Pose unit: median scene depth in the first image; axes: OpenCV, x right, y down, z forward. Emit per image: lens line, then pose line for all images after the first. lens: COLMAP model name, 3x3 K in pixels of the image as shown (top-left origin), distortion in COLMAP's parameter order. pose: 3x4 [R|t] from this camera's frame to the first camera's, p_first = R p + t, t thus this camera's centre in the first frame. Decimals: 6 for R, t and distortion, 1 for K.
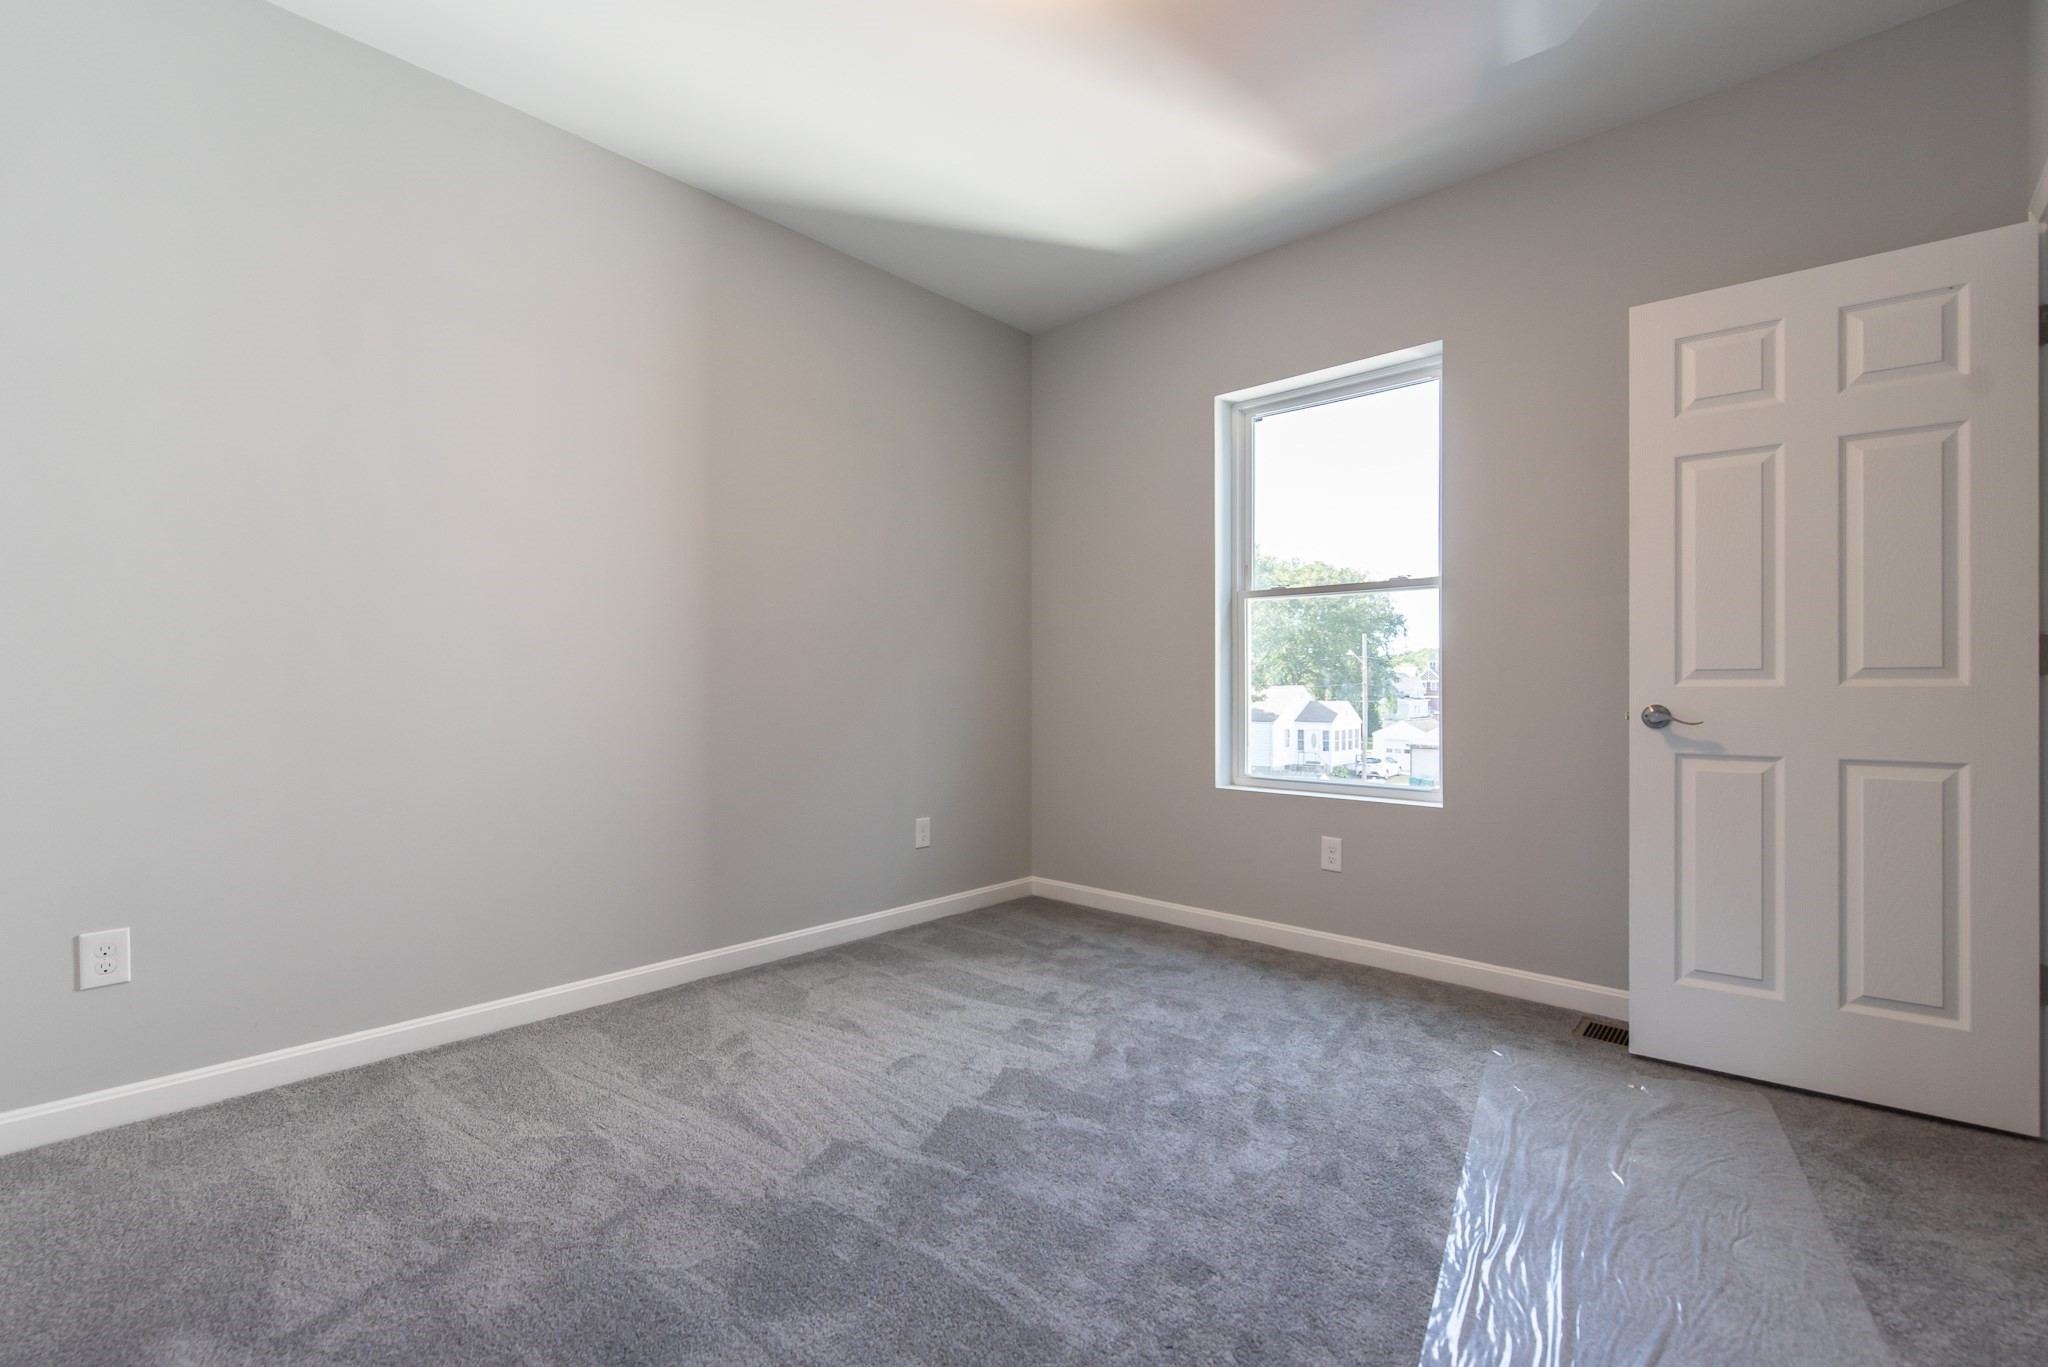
lens RADIAL K [[876.9, 0, 1024.0], [0, 876.9, 683.5], [0, 0, 1]] dist [-0.000951, -0.000334]
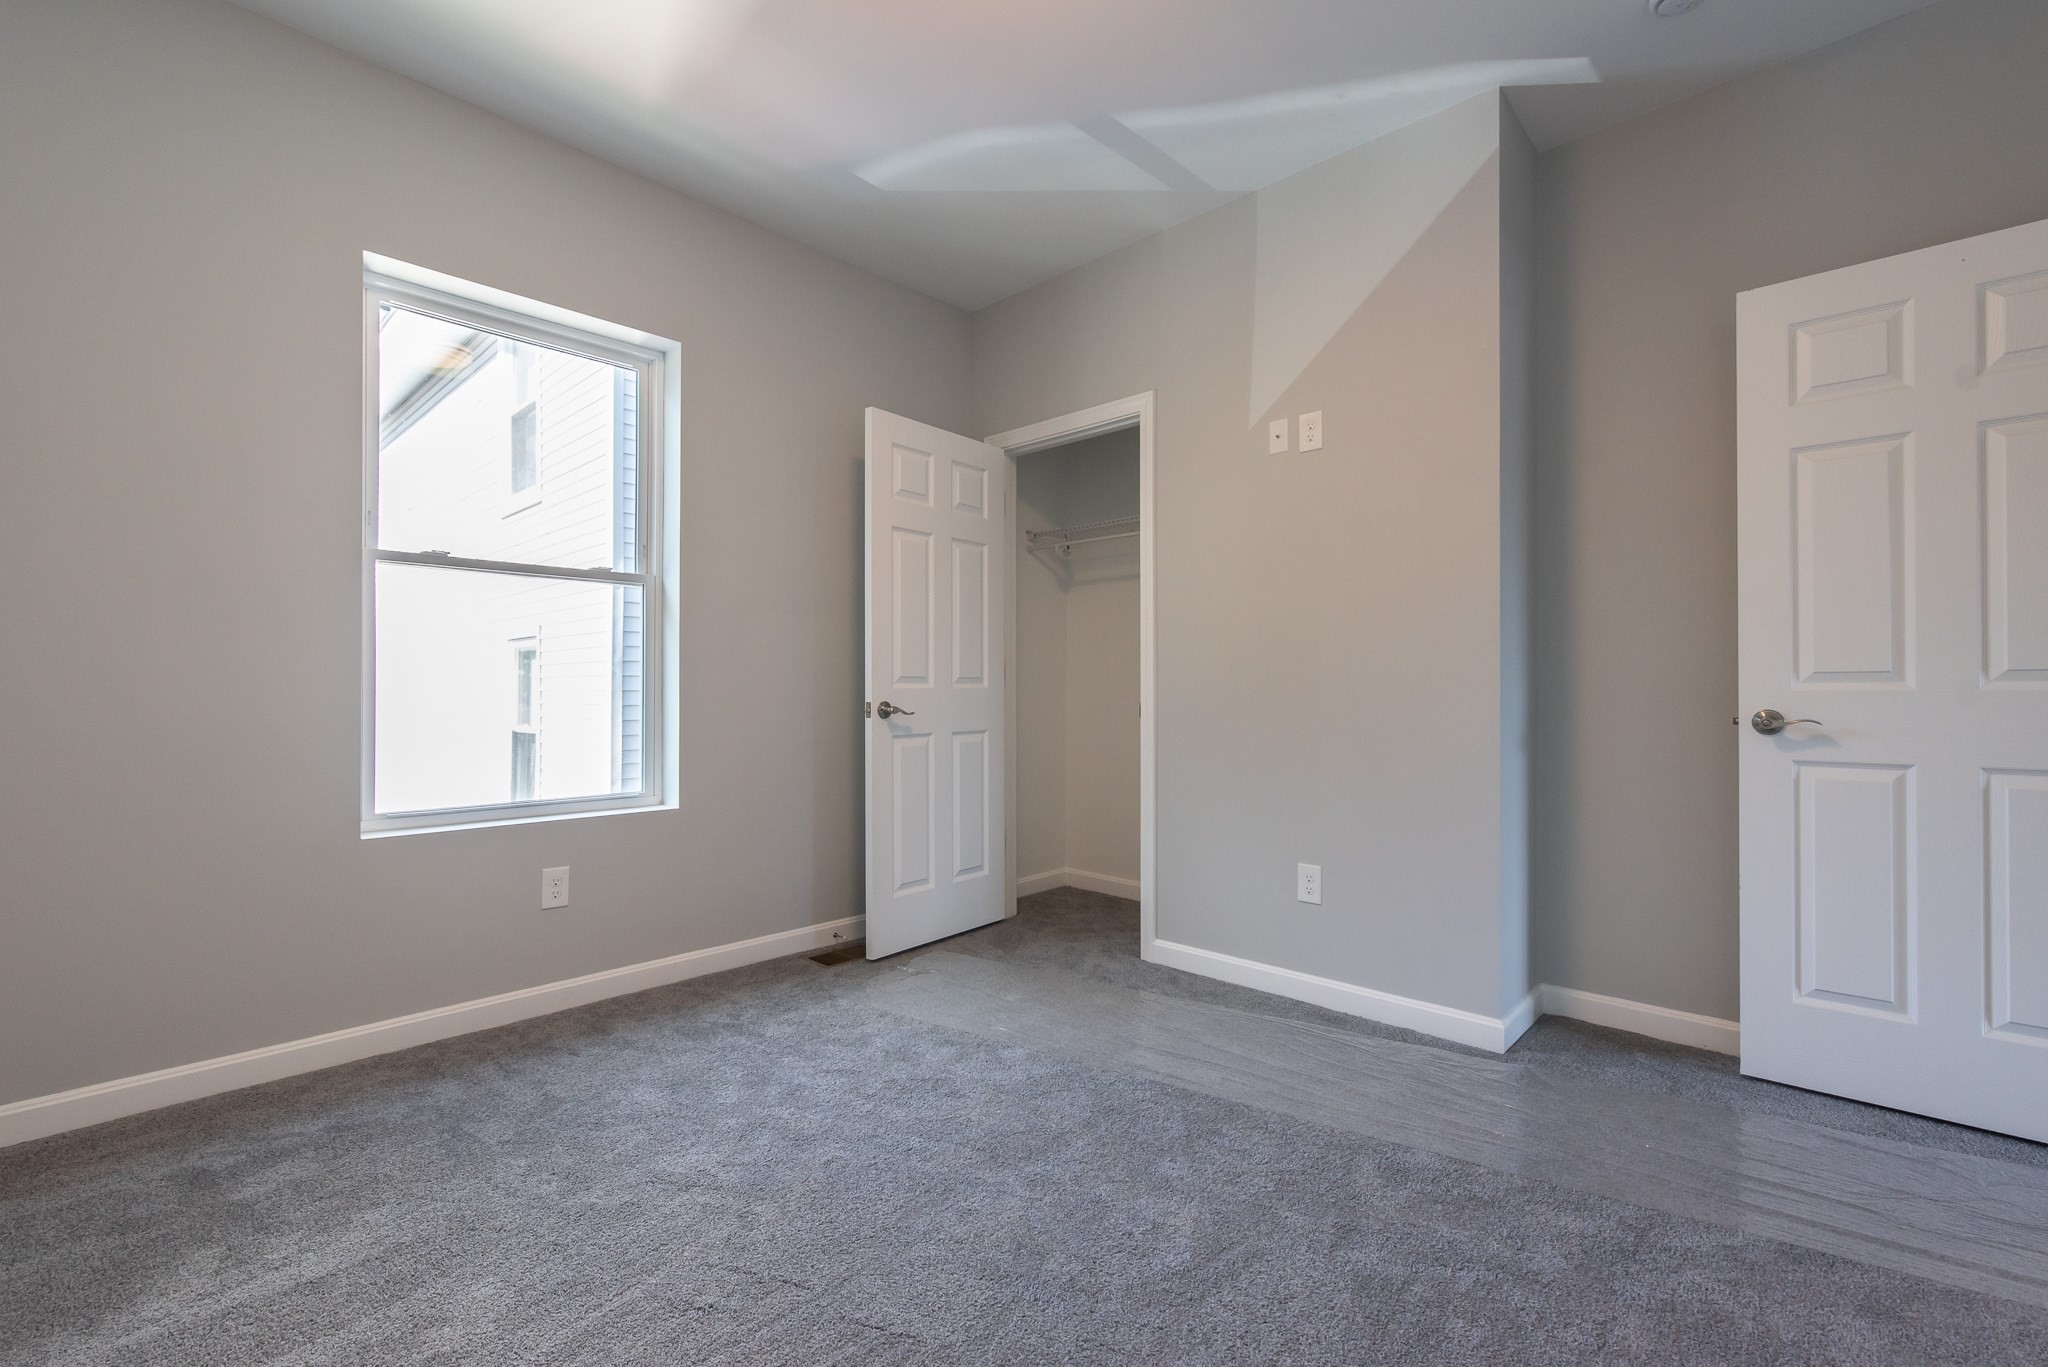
lens RADIAL K [[876.9, 0, 1024.0], [0, 876.9, 683.5], [0, 0, 1]] dist [-0.000951, -0.000334]
pose [[0.030288, 0.002490, 0.999538, -0.502767], [-0.008196, 0.999964, -0.002242, -0.002252], [-0.999508, -0.008125, 0.030307, 0.563383]]
